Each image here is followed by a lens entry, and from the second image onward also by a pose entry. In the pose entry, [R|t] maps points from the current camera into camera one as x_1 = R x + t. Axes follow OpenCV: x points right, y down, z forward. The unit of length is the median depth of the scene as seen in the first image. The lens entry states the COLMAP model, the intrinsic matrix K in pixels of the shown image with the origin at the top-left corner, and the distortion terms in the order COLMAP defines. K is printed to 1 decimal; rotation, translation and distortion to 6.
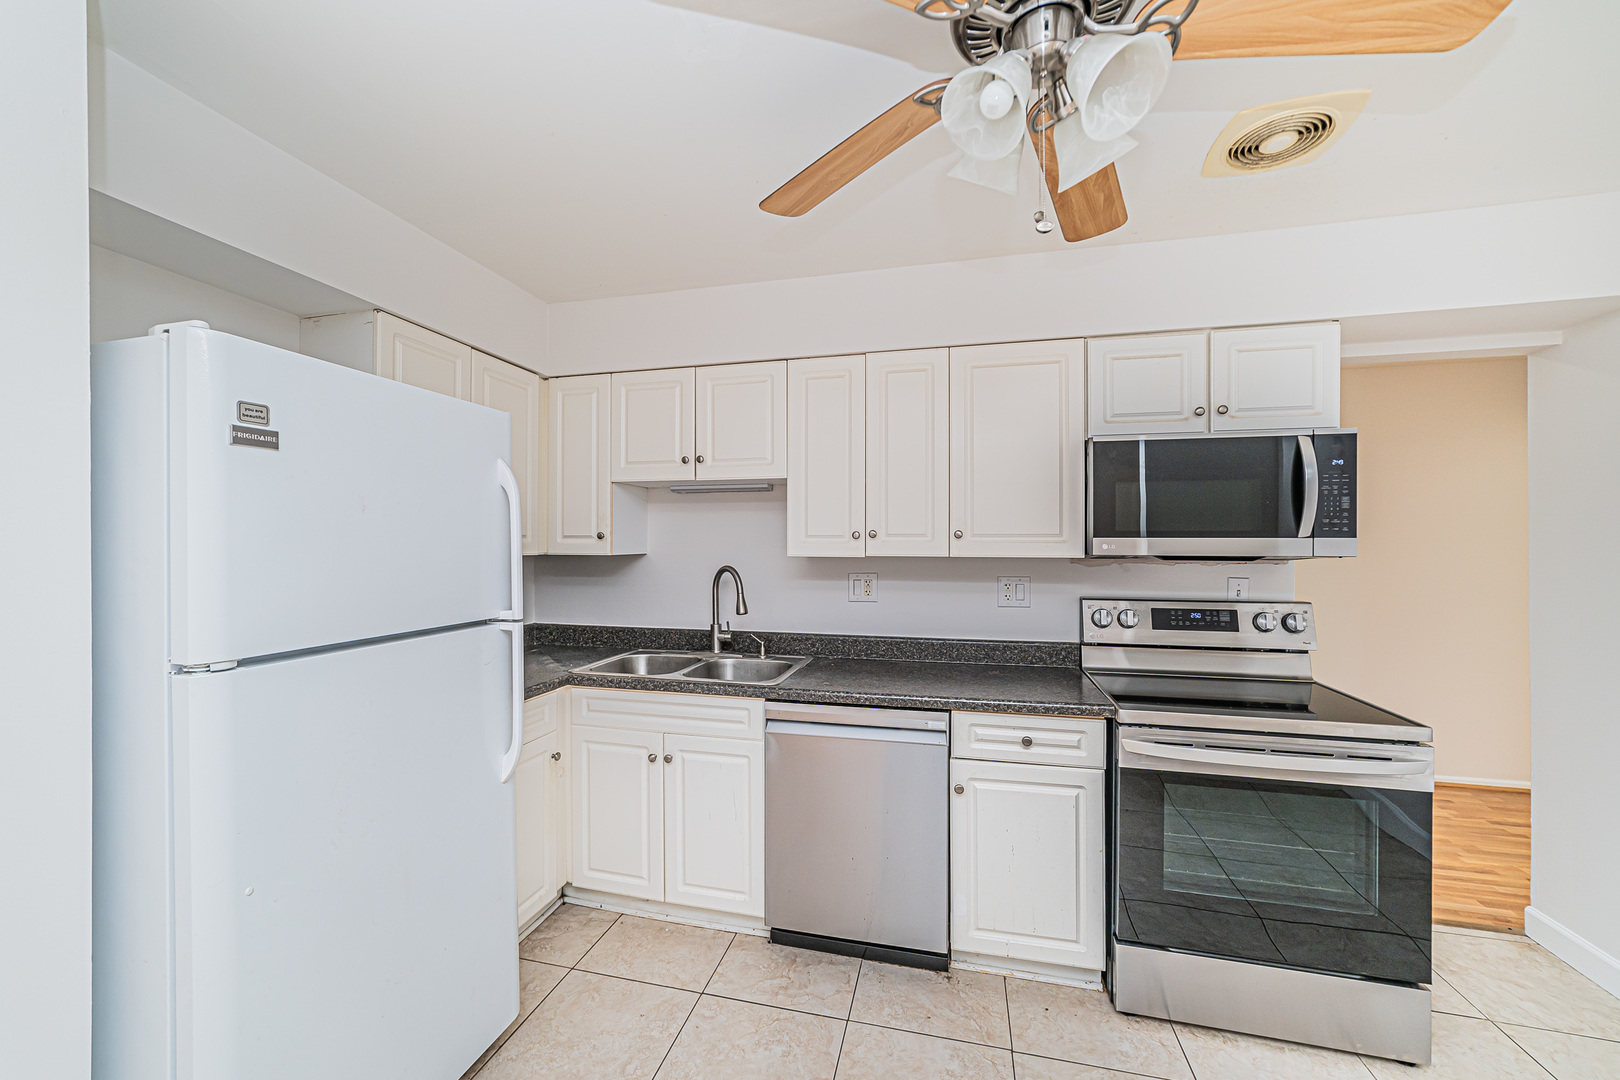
lens RADIAL K [[616.2, 0, 810.0], [0, 616.2, 540.0], [0, 0, 1]] dist [-0.028952, 0.013157]
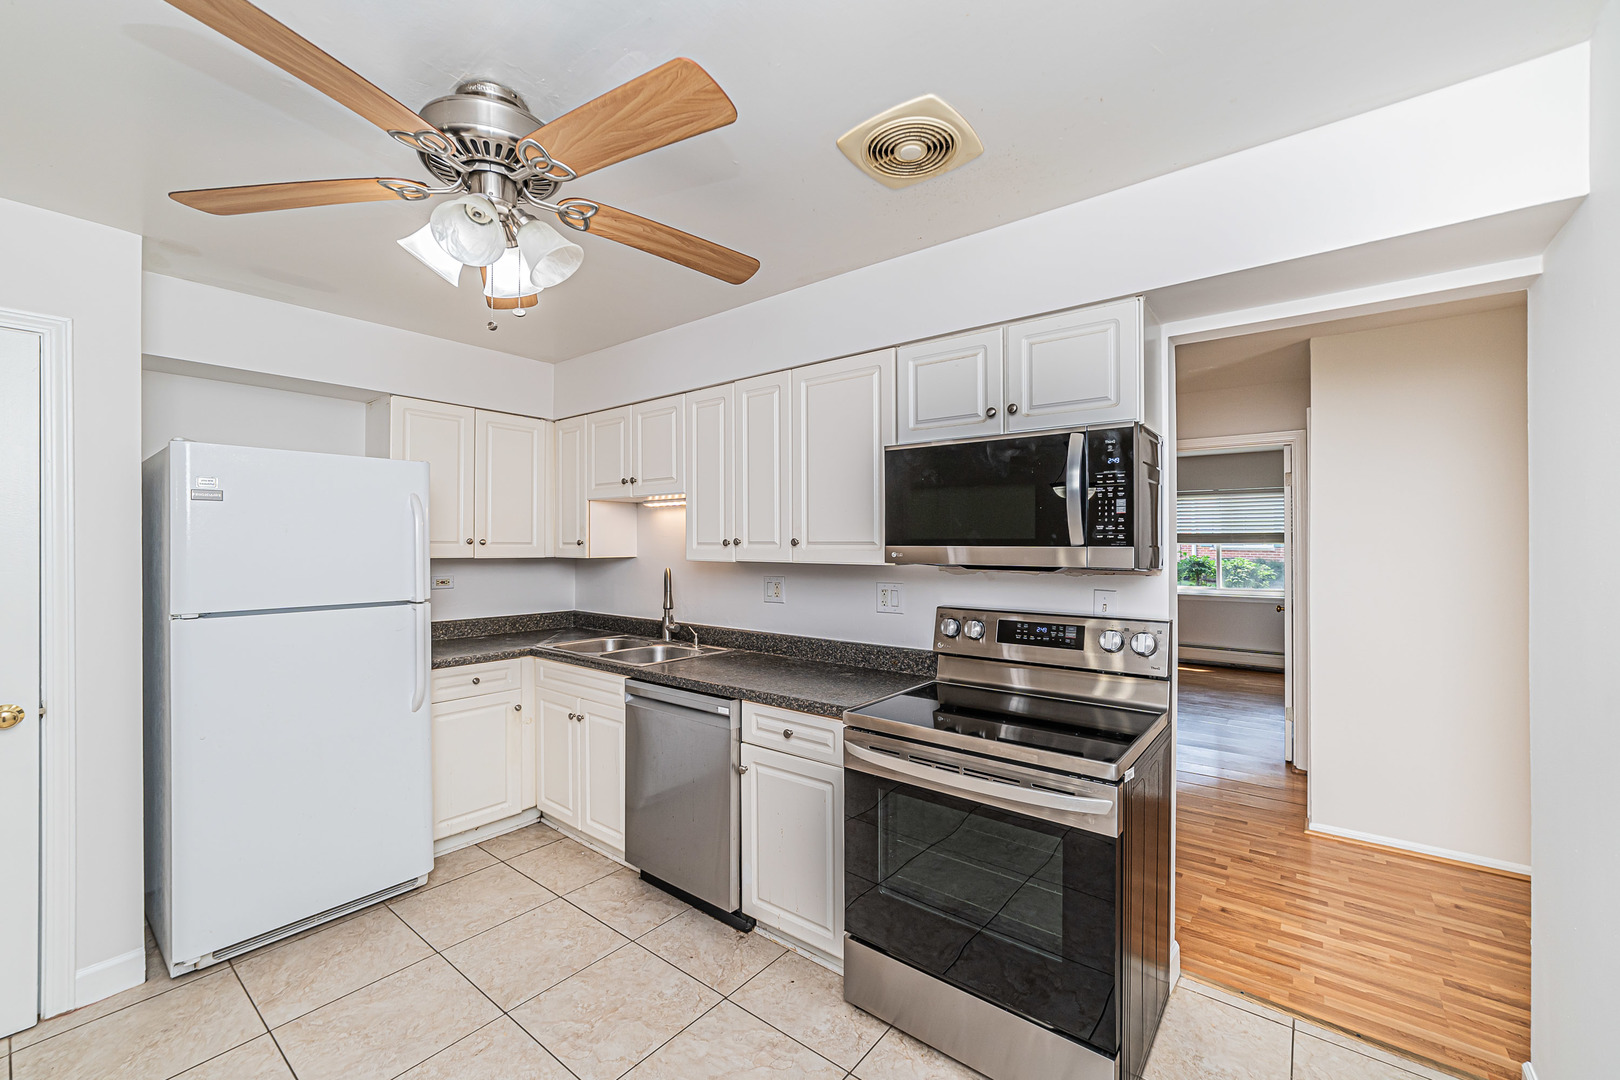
lens RADIAL K [[641.2, 0, 835.6], [0, 641.2, 542.0], [0, 0, 1]] dist [-0.020957, 0.007353]
pose [[0.917354, -0.000871, -0.398072, 0.792477], [0.002153, 0.999994, 0.002773, -0.012659], [0.398068, -0.003401, 0.917350, -0.006082]]
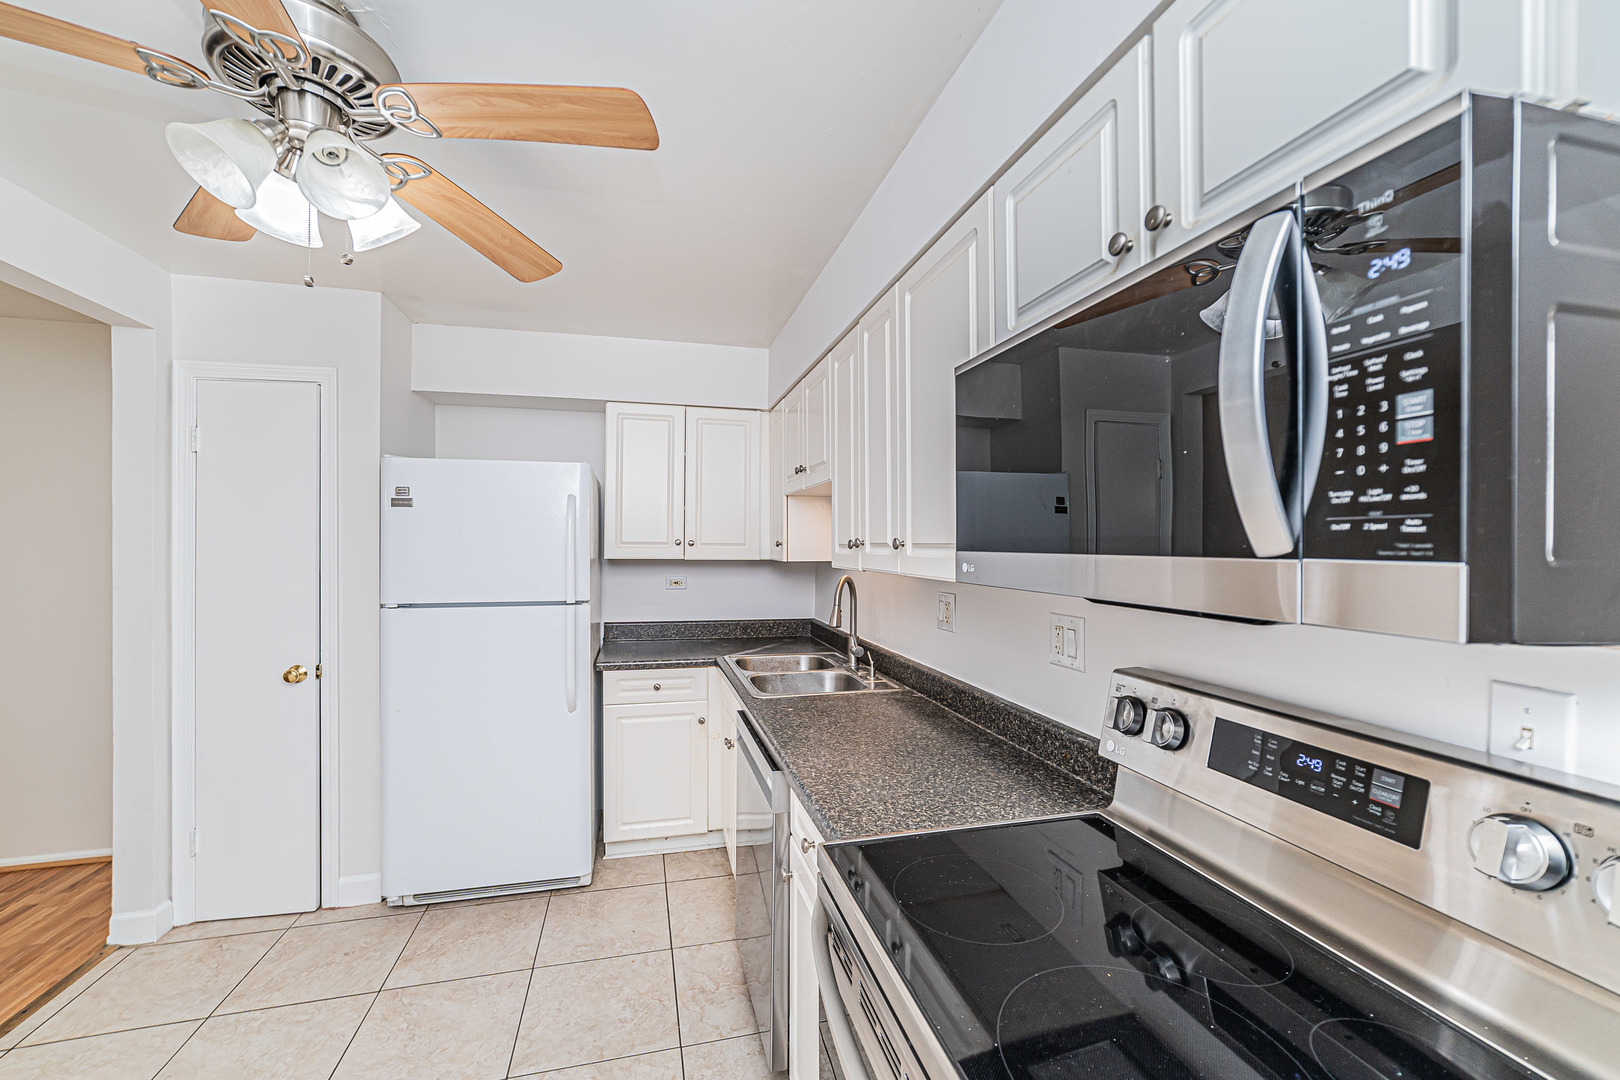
lens RADIAL K [[658.7, 0, 838.4], [0, 658.7, 547.7], [0, 0, 1]] dist [-0.027689, 0.012681]
pose [[0.479846, 0.005567, -0.877335, 0.910673], [0.002090, 0.999970, 0.007489, -0.010761], [0.877350, -0.005427, 0.479819, 0.609163]]
